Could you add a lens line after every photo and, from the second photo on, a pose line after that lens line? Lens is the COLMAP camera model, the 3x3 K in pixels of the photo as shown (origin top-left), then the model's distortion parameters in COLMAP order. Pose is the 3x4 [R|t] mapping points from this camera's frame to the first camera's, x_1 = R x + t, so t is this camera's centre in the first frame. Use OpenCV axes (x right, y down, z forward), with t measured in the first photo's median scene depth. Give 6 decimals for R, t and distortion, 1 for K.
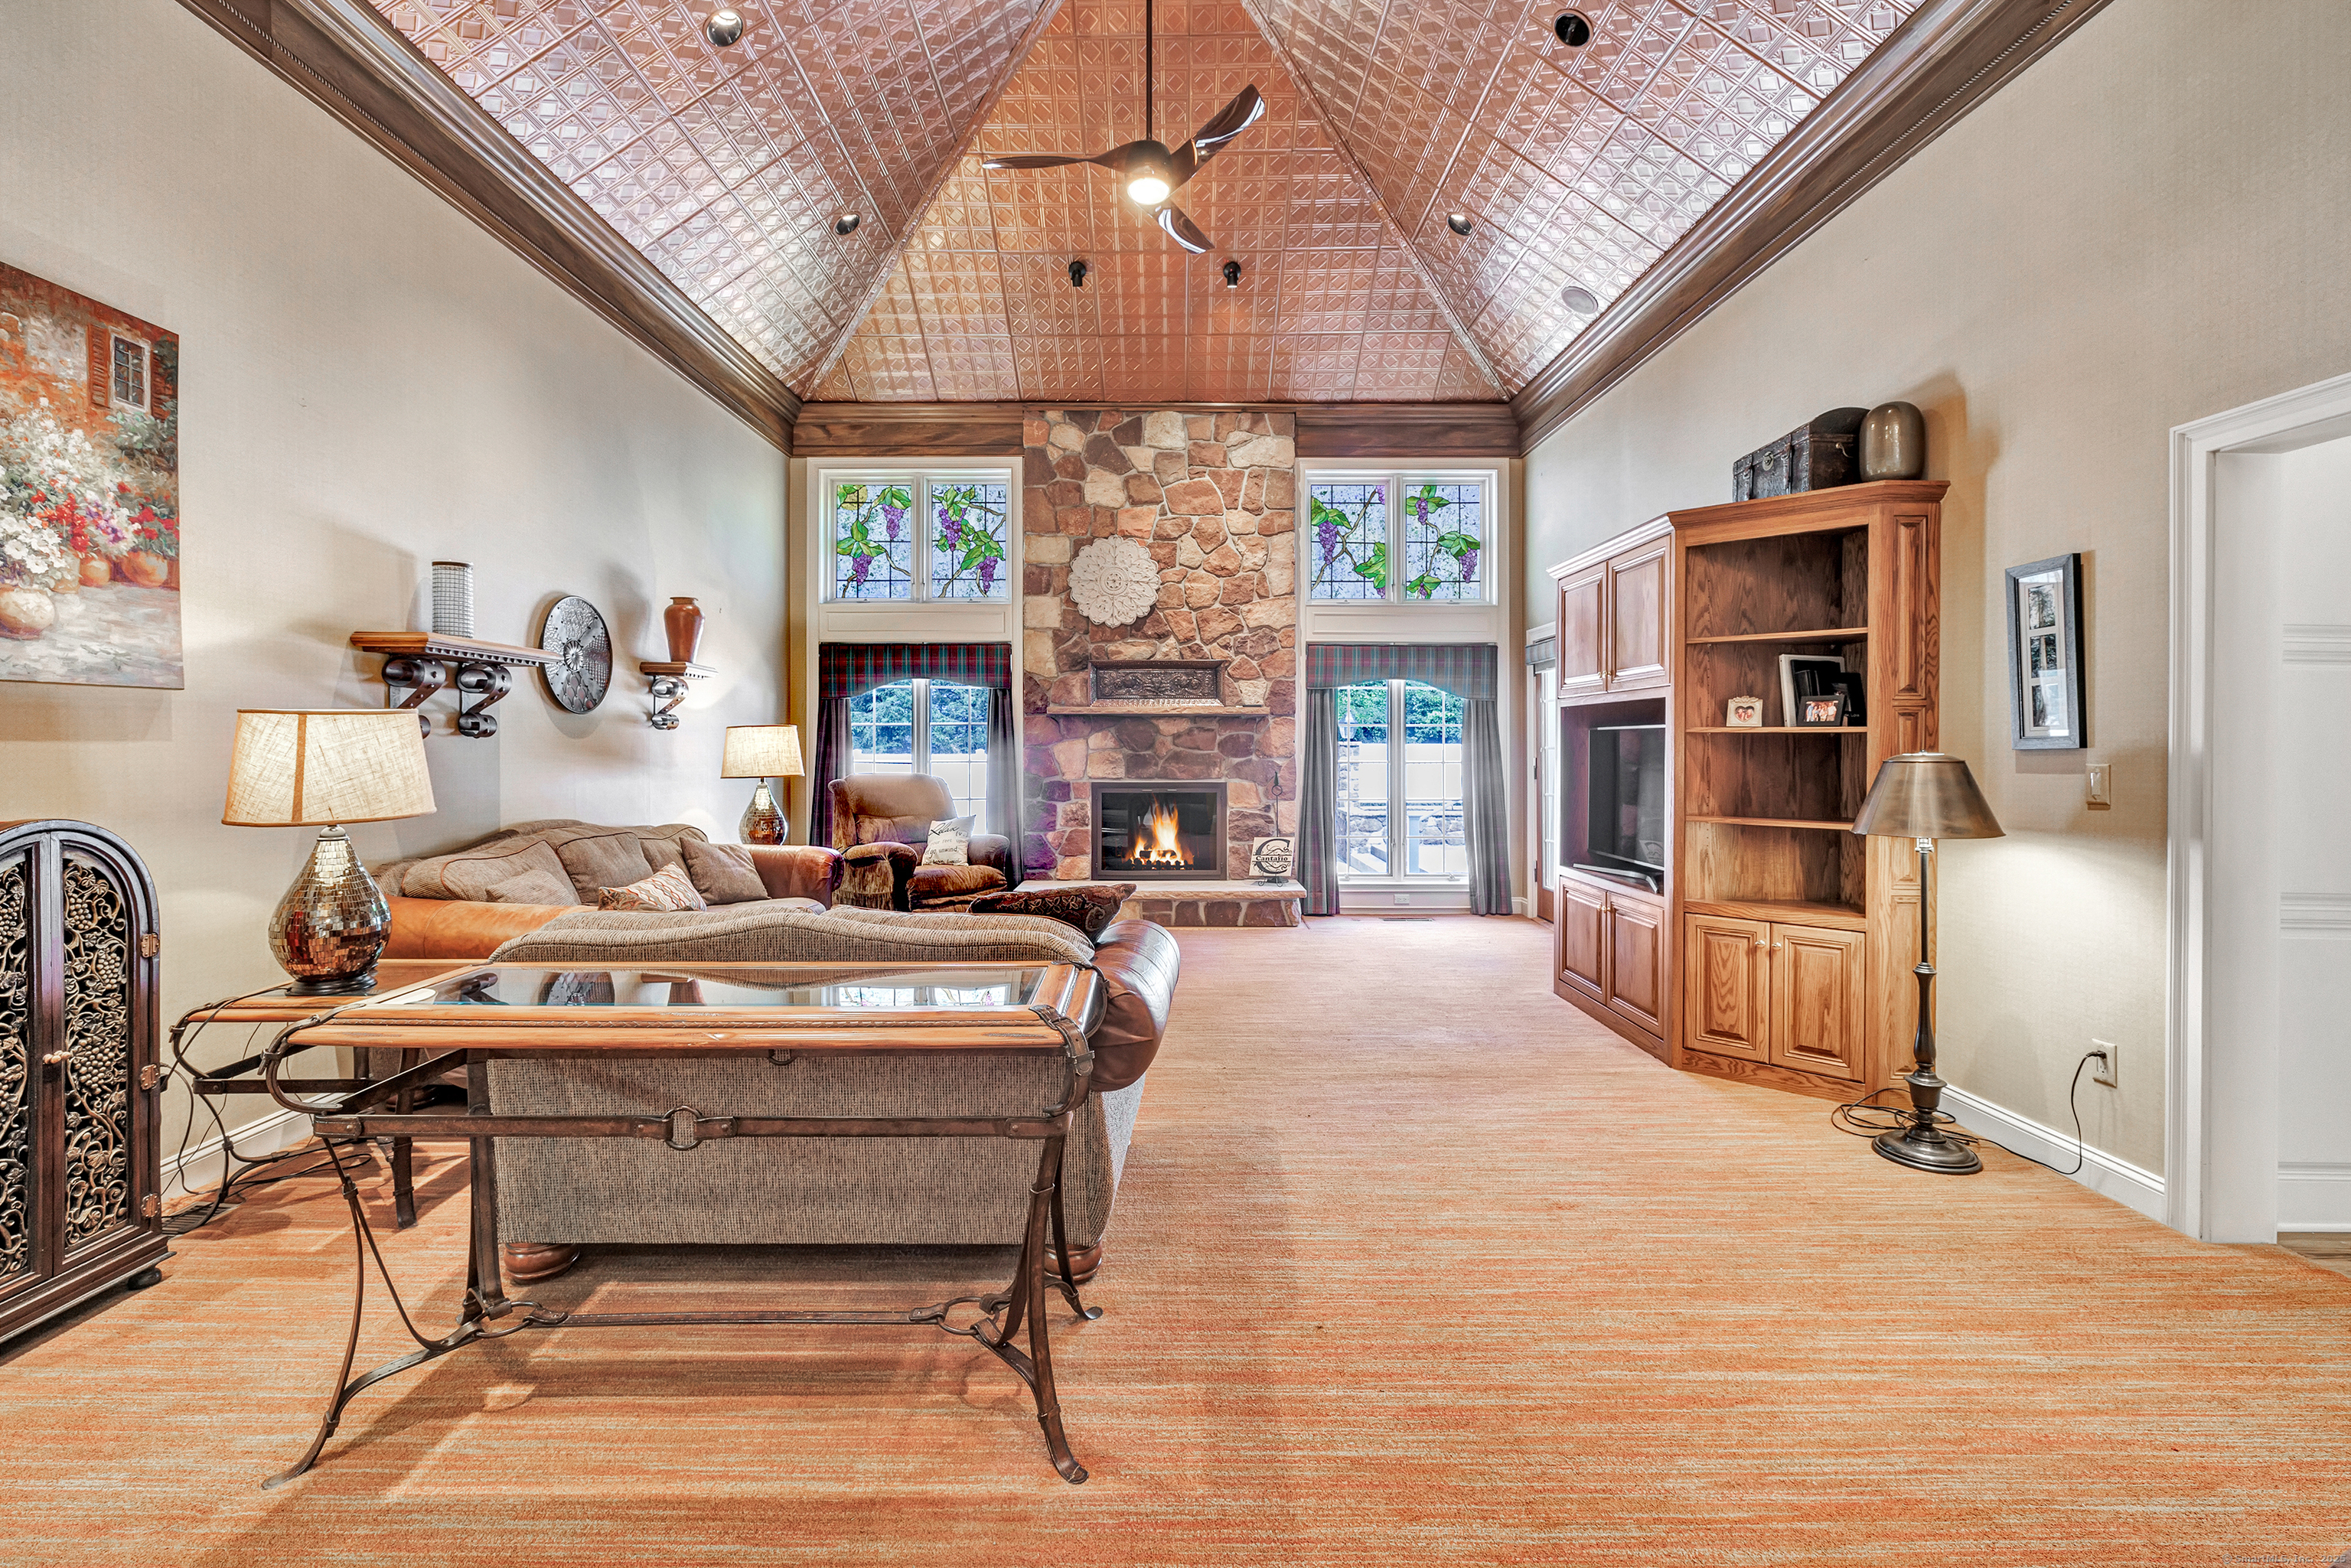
lens RADIAL K [[948.1, 0, 1141.7], [0, 948.1, 743.9], [0, 0, 1]] dist [-0.000102, 0.000152]
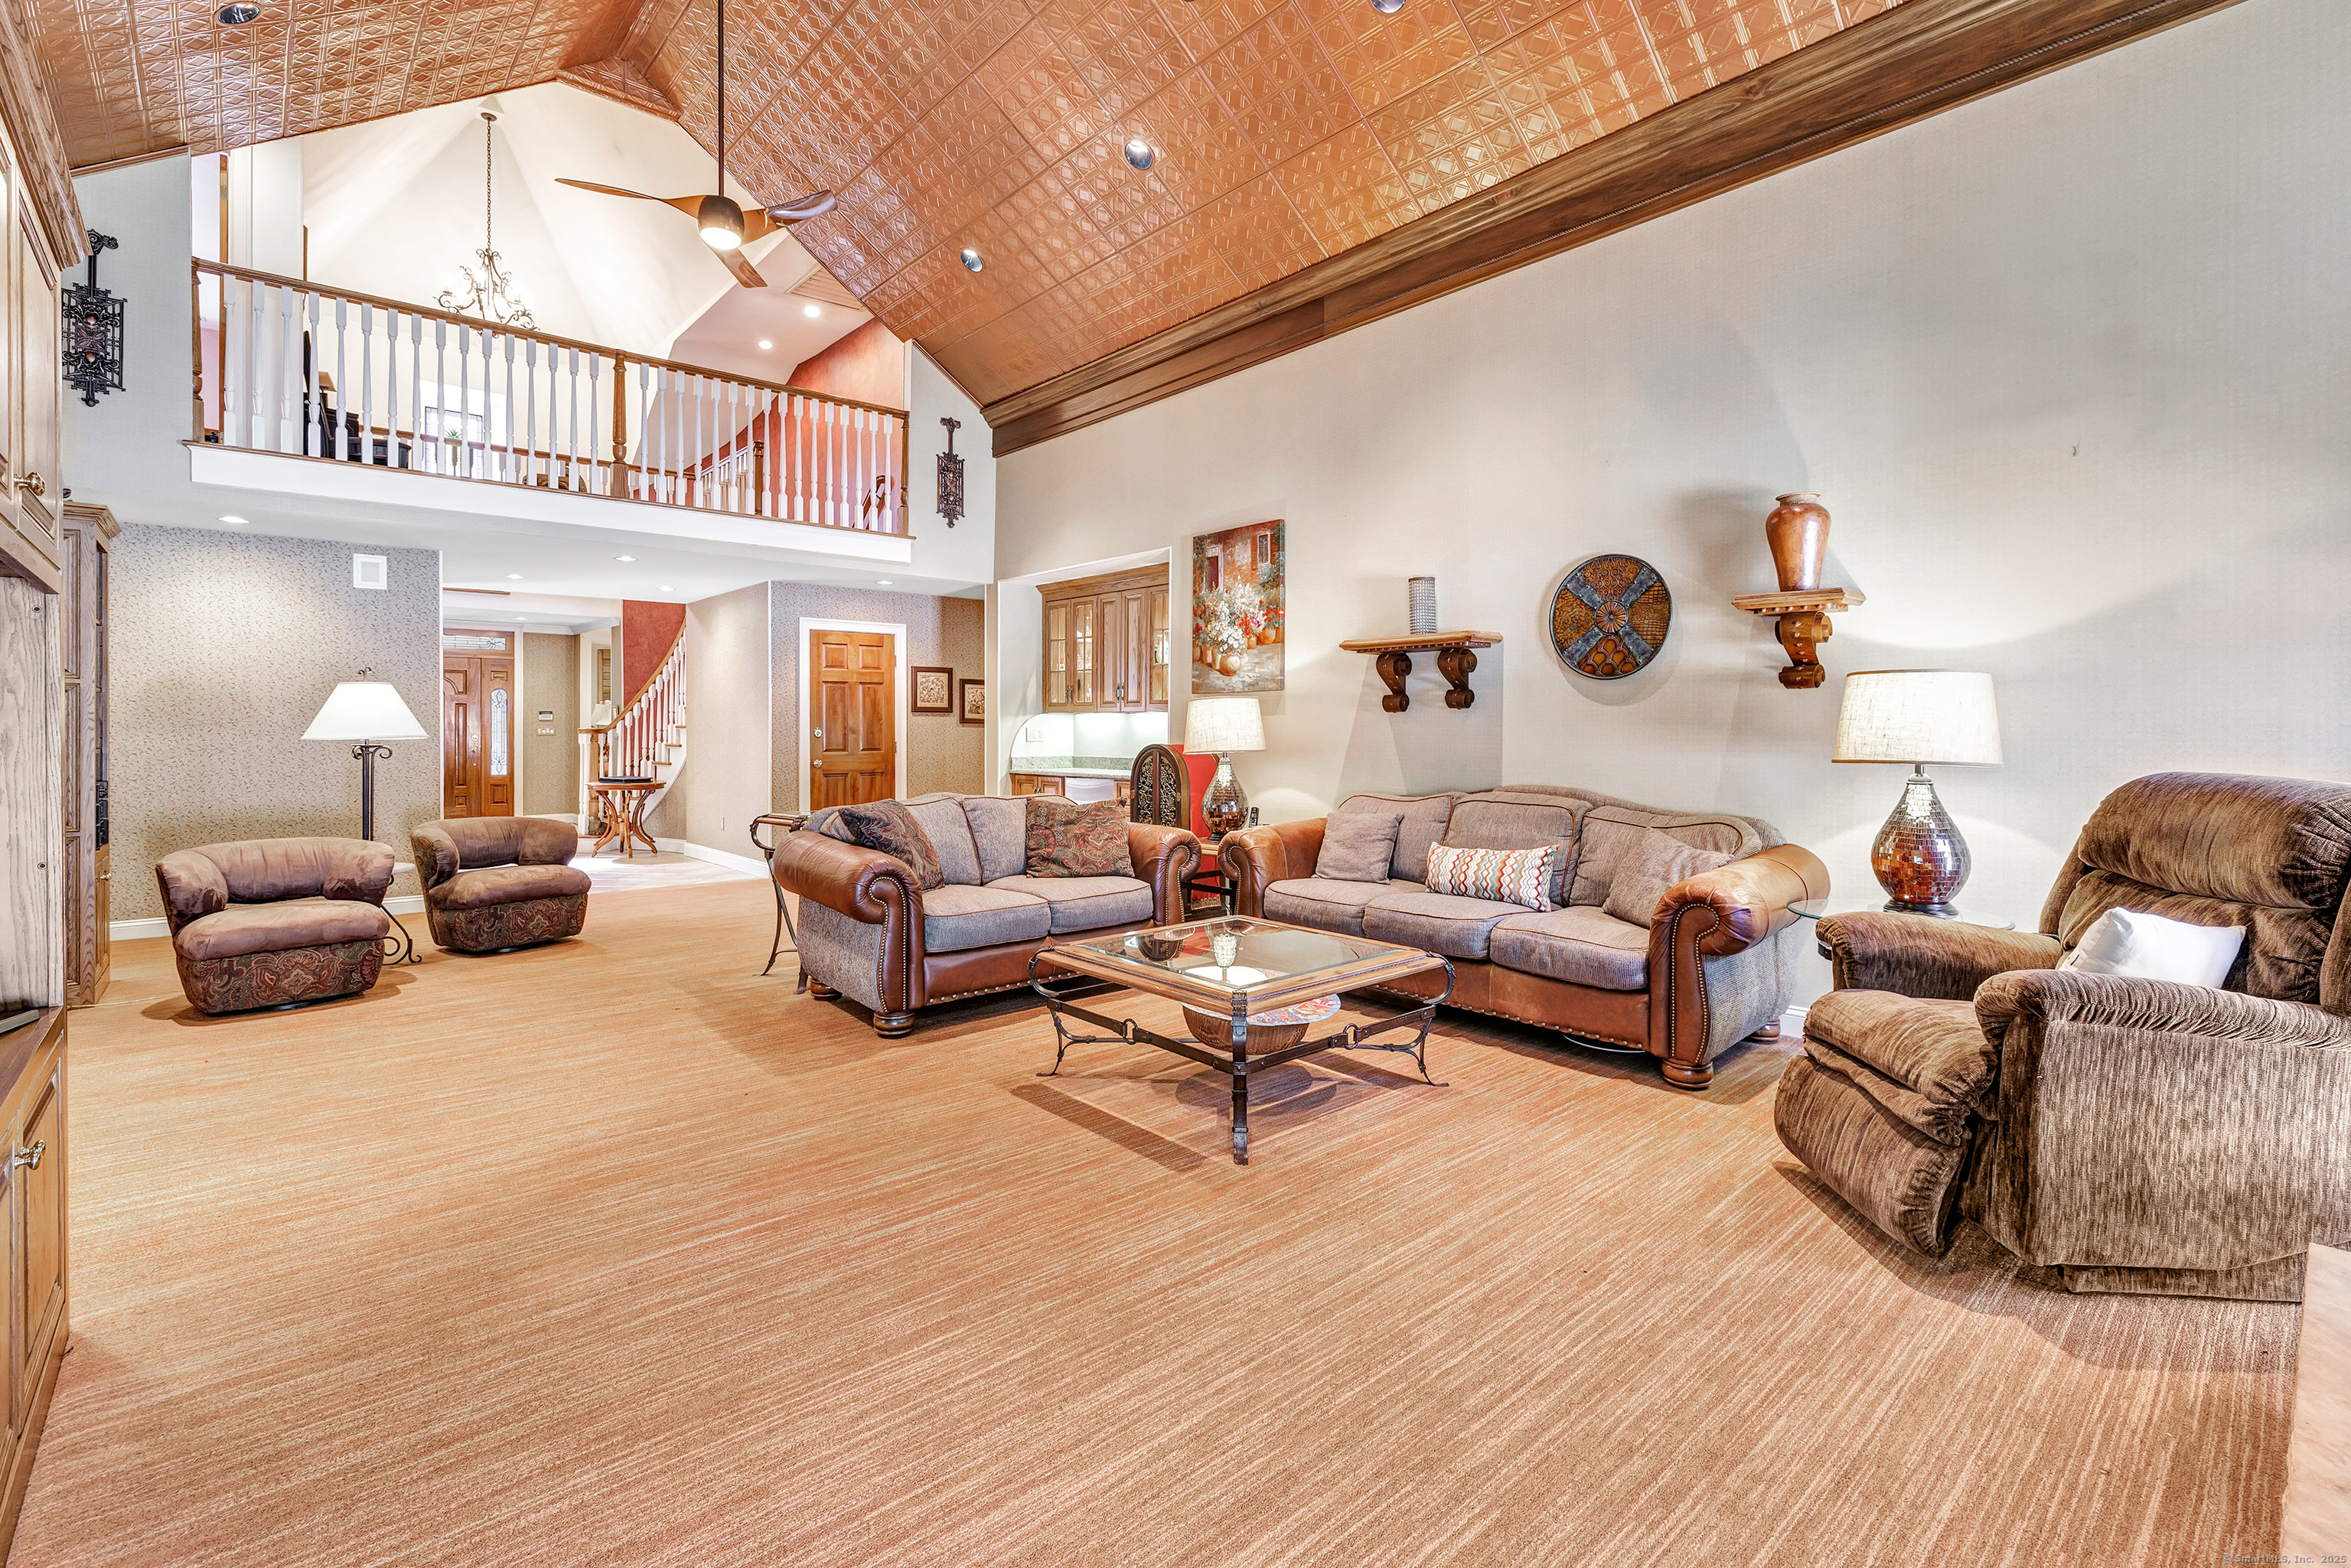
lens RADIAL K [[1007.9, 0, 1162.3], [0, 1007.9, 725.6], [0, 0, 1]] dist [-0.000991, 0.000420]
pose [[-0.731620, -0.002660, -0.681708, 0.225401], [-0.007761, 0.999960, 0.004427, 0.003531], [0.681669, 0.008530, -0.731611, 0.820522]]
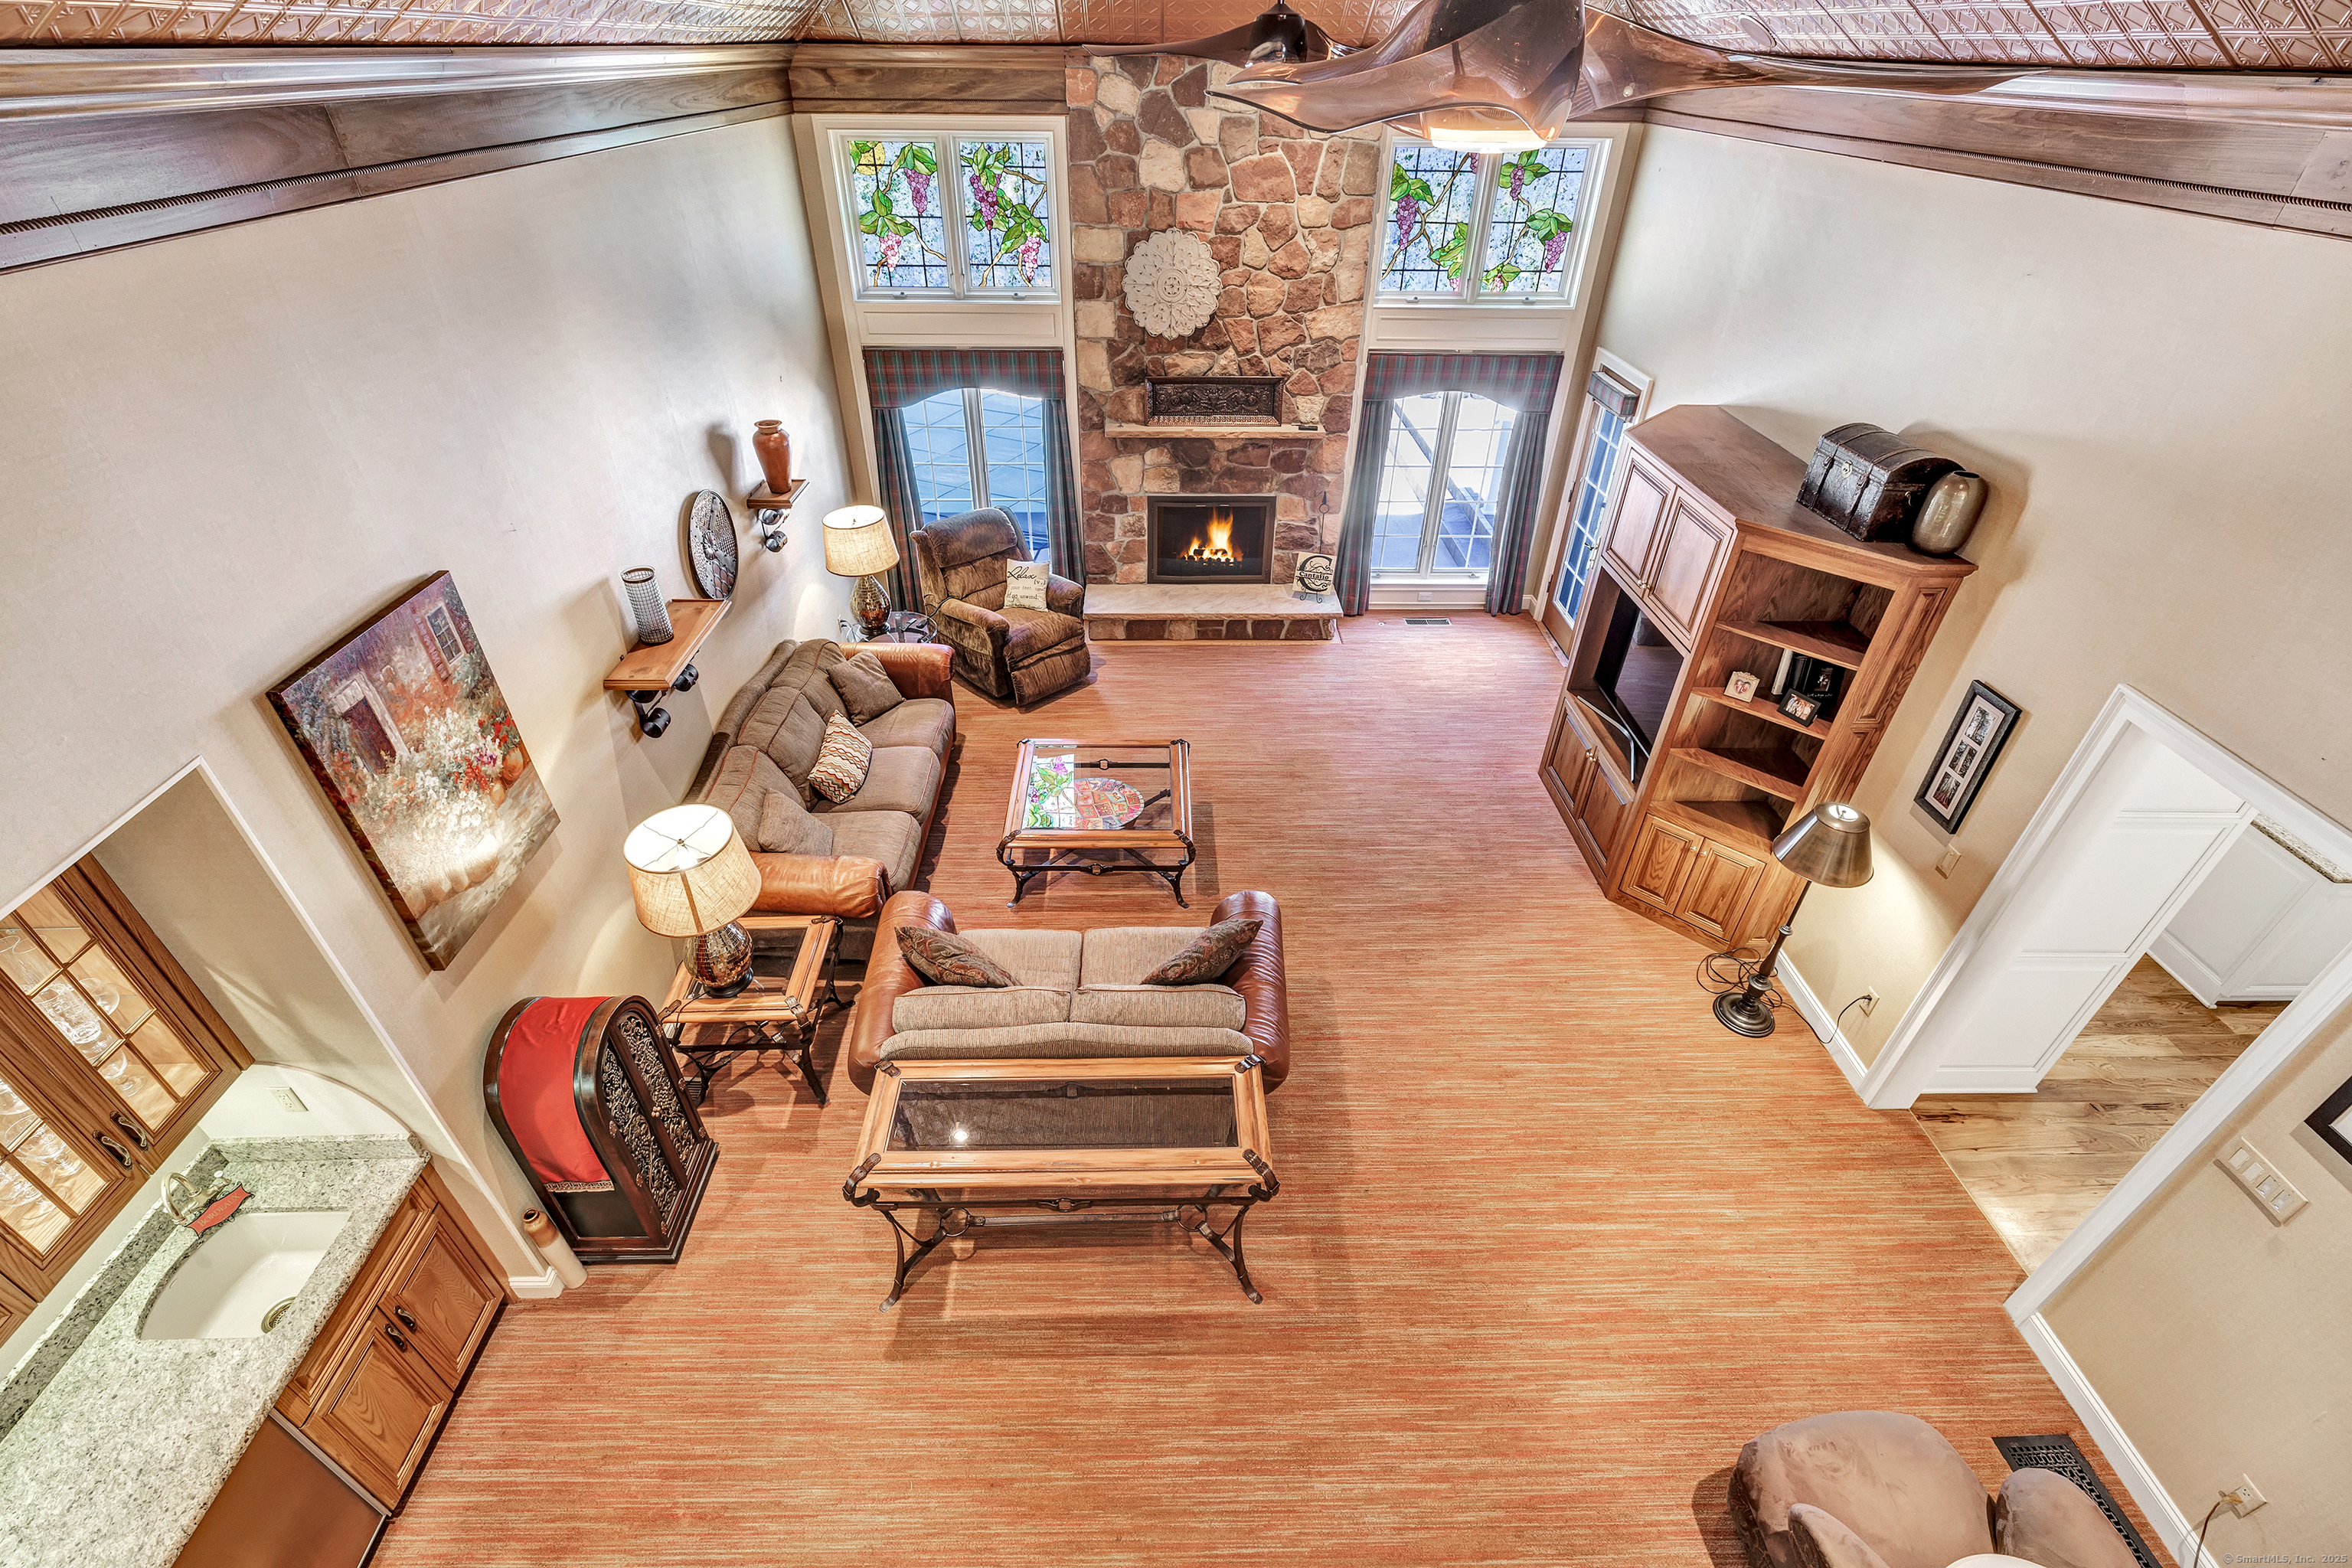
lens RADIAL K [[940.6, 0, 1148.6], [0, 940.6, 745.5], [0, 0, 1]] dist [-0.000110, 0.000204]
pose [[0.999888, -0.008163, 0.012521, -0.067328], [0.000065, 0.840060, 0.542493, -0.293061], [-0.014947, -0.542432, 0.839967, -0.022207]]
